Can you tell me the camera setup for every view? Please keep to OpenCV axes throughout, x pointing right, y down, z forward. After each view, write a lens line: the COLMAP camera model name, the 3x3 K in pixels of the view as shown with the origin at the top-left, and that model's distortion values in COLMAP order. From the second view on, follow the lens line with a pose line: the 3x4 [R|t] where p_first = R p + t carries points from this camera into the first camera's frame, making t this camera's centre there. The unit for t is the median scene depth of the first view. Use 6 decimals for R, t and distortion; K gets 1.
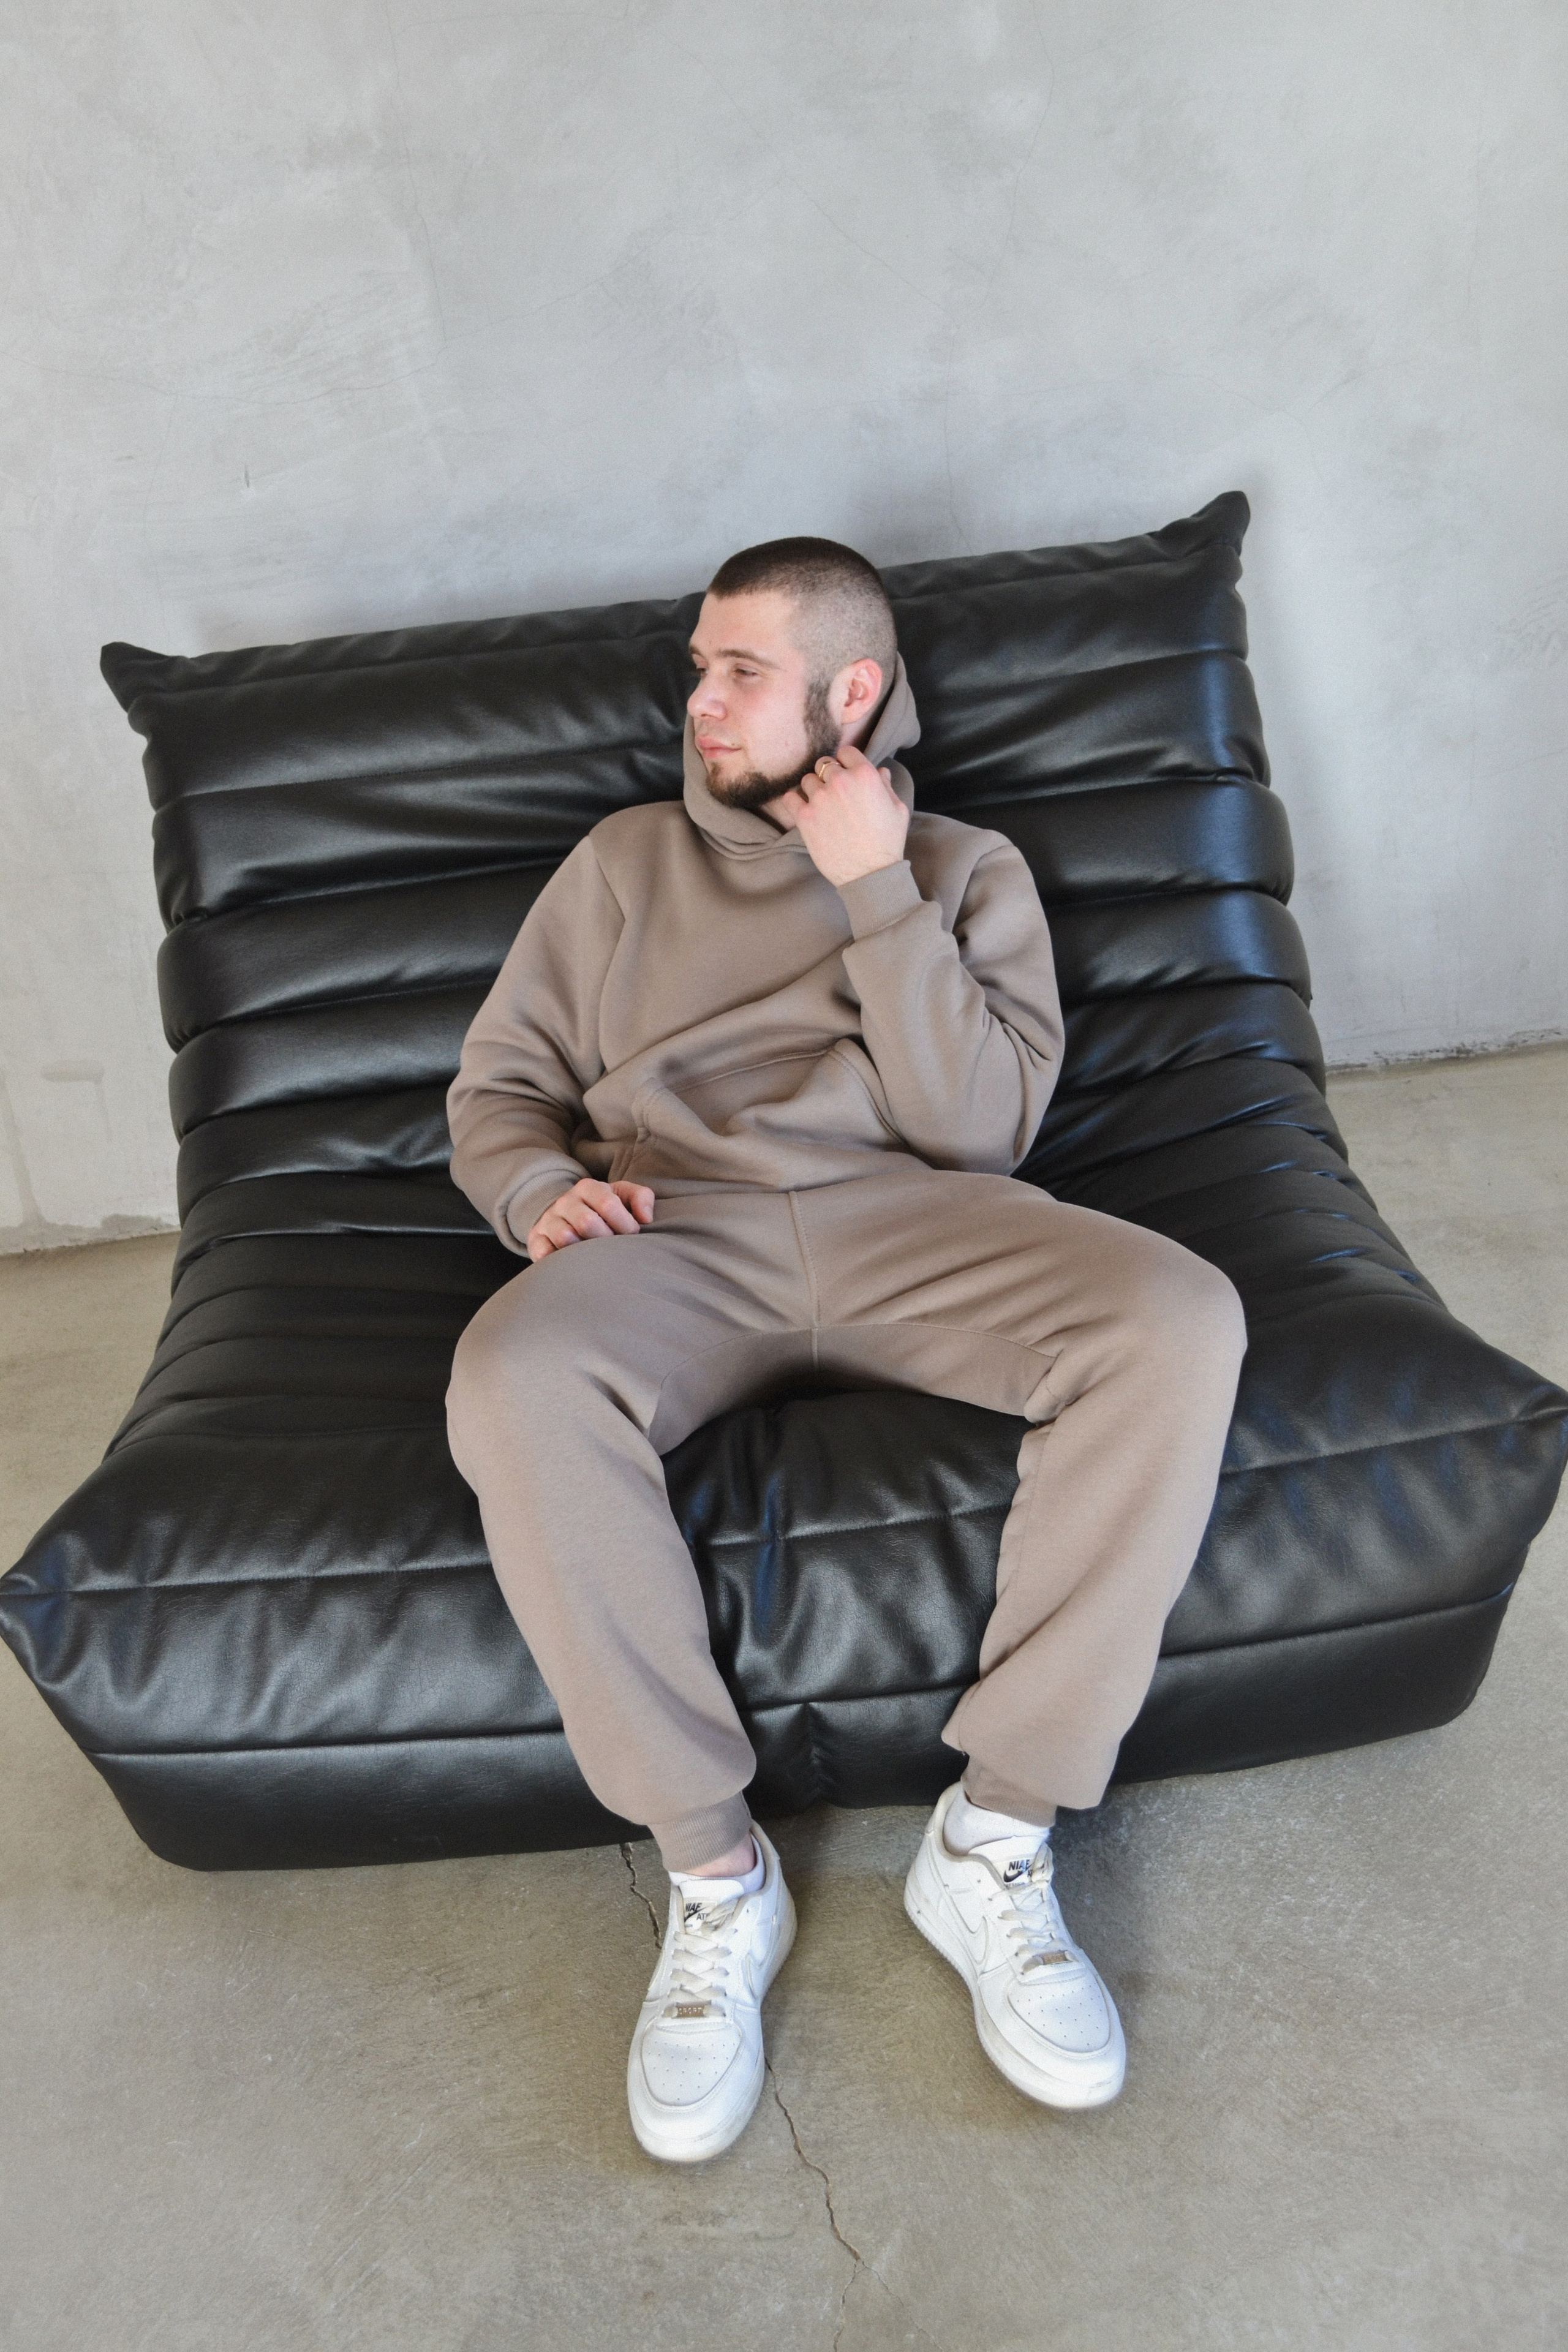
lens RADIAL K [[2399.4, 0, 784.0], [0, 2399.4, 1176.0], [0, 0, 1]] dist [-0.044090, -0.027626]
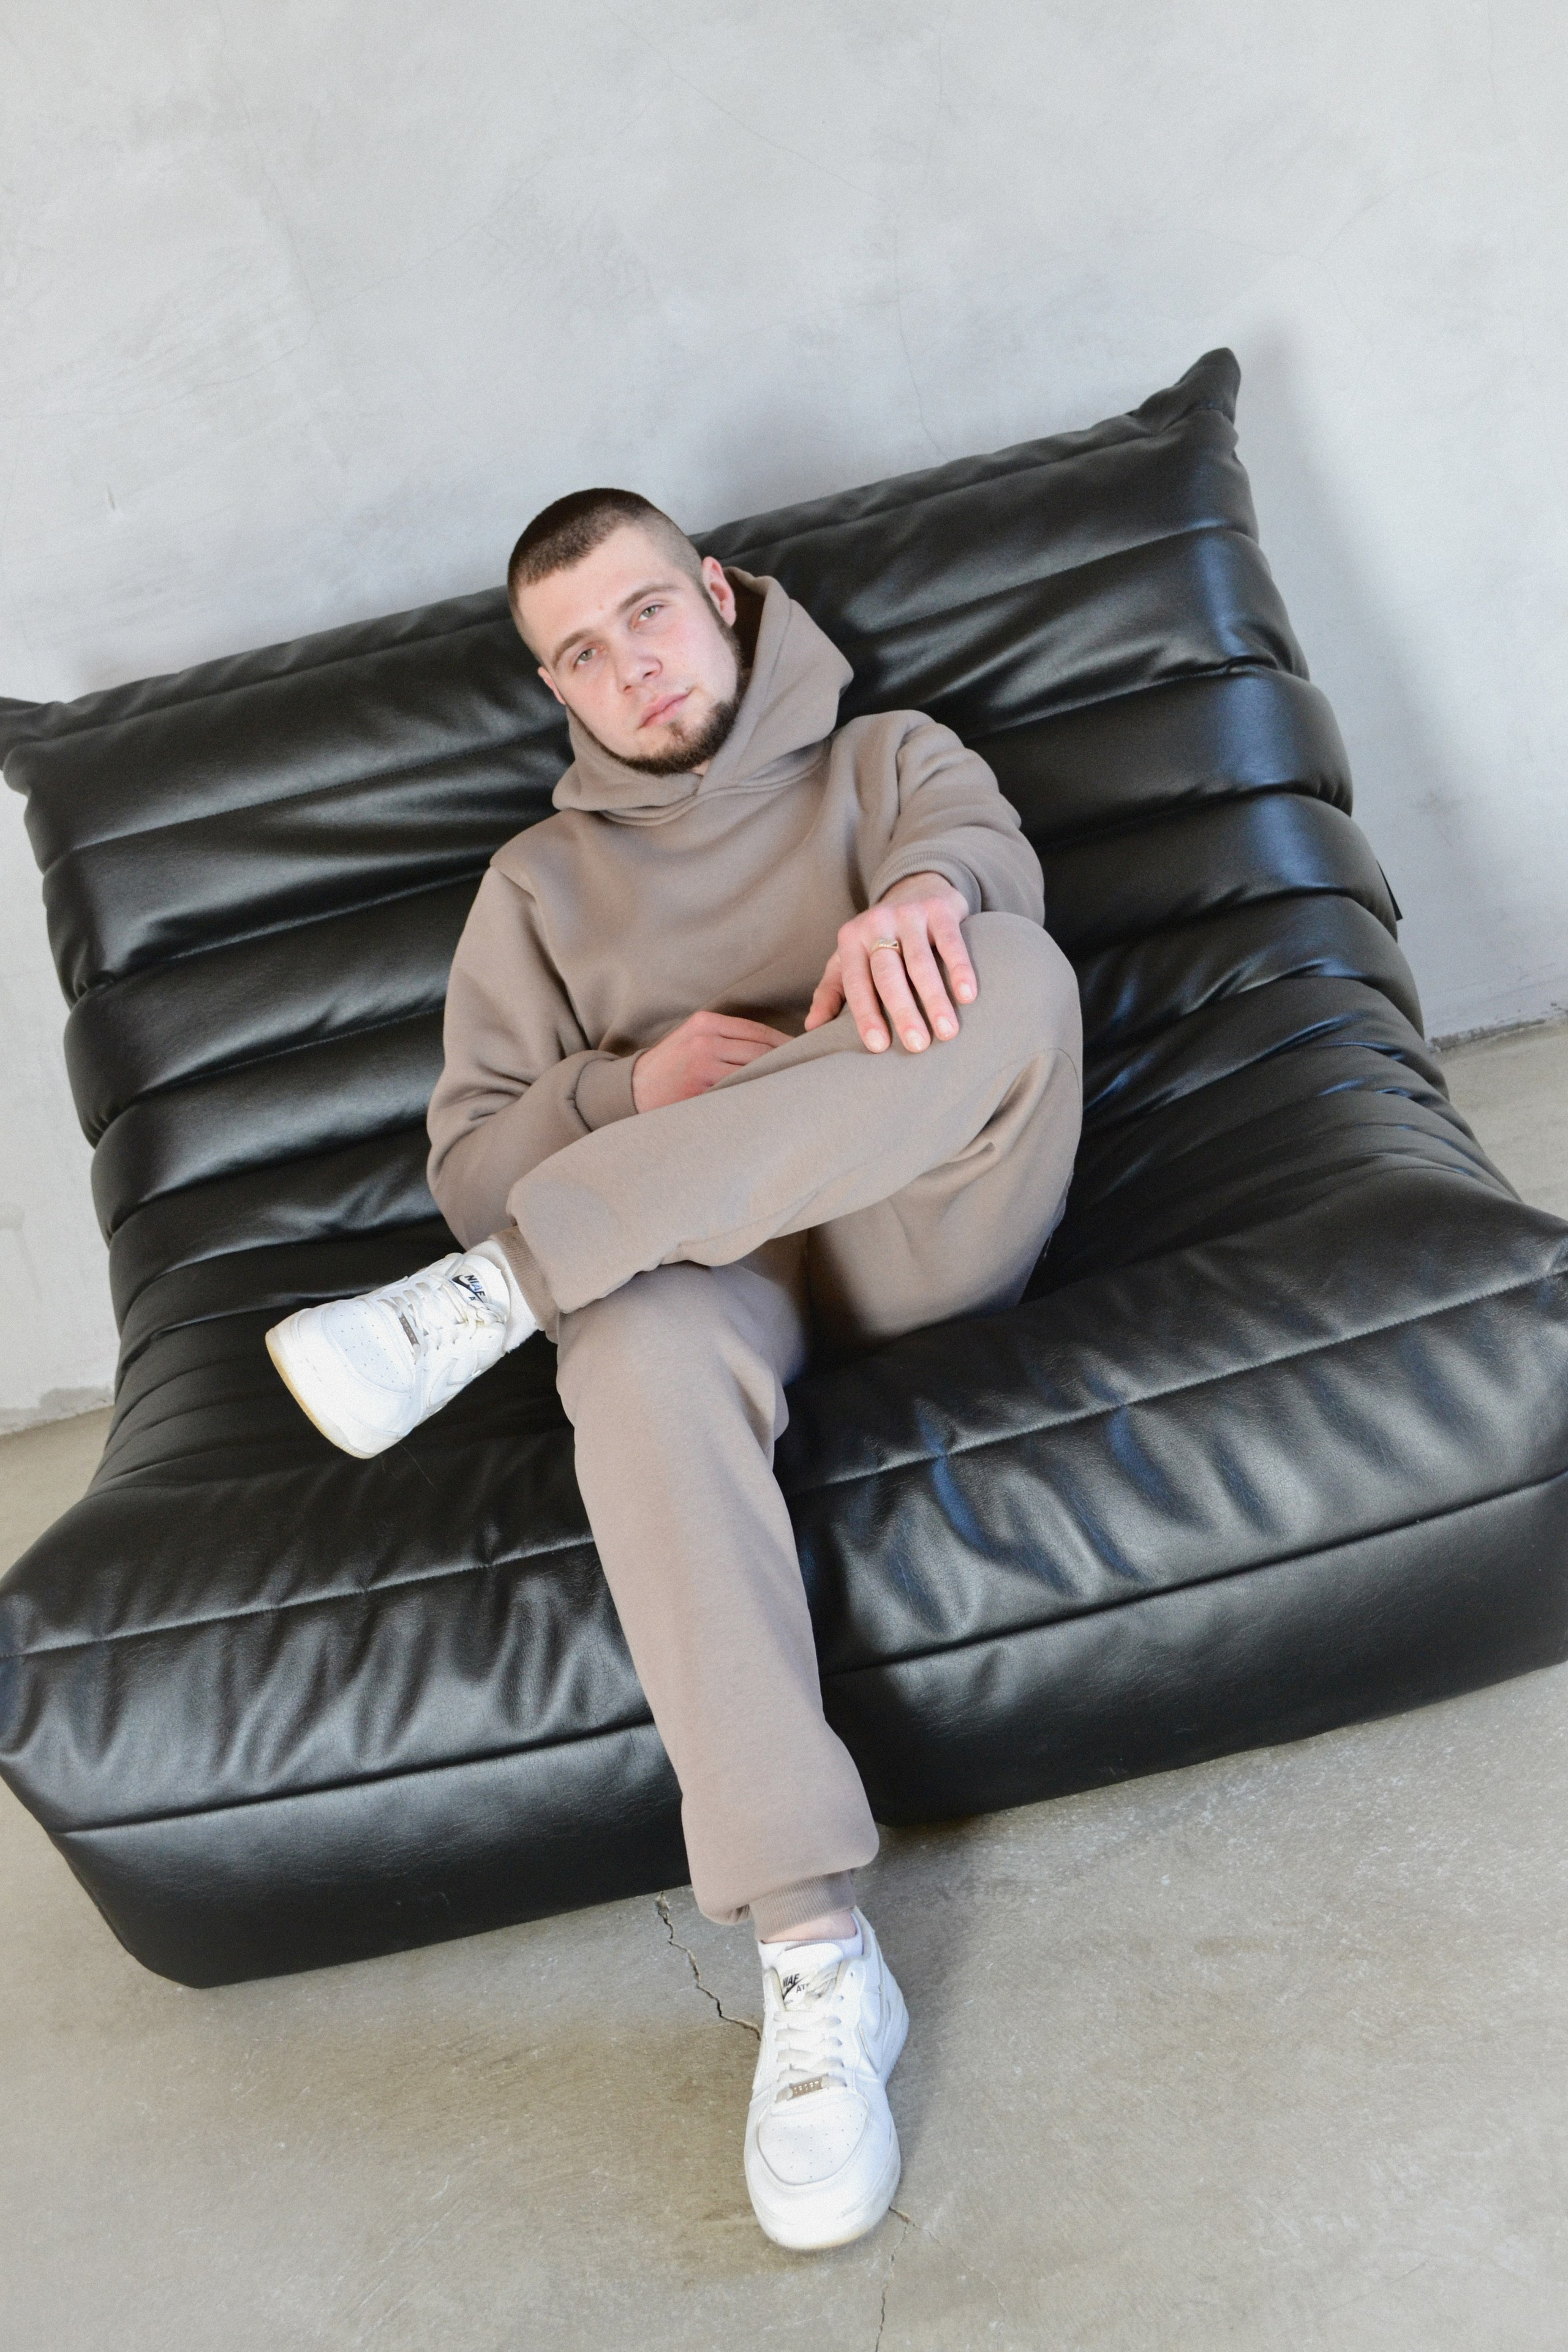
lens RADIAL K [[3611.5, 0, 784.0], [0, 3611.5, 1176.0], [0, 0, 1]] dist [-0.005208, -0.033028]
pose [[0.989327, -0.126214, -0.072816, 0.113591], [0.118567, 0.987776, -0.101199, 0.156341], [0.084699, 0.091485, 0.992198, -0.364983]]
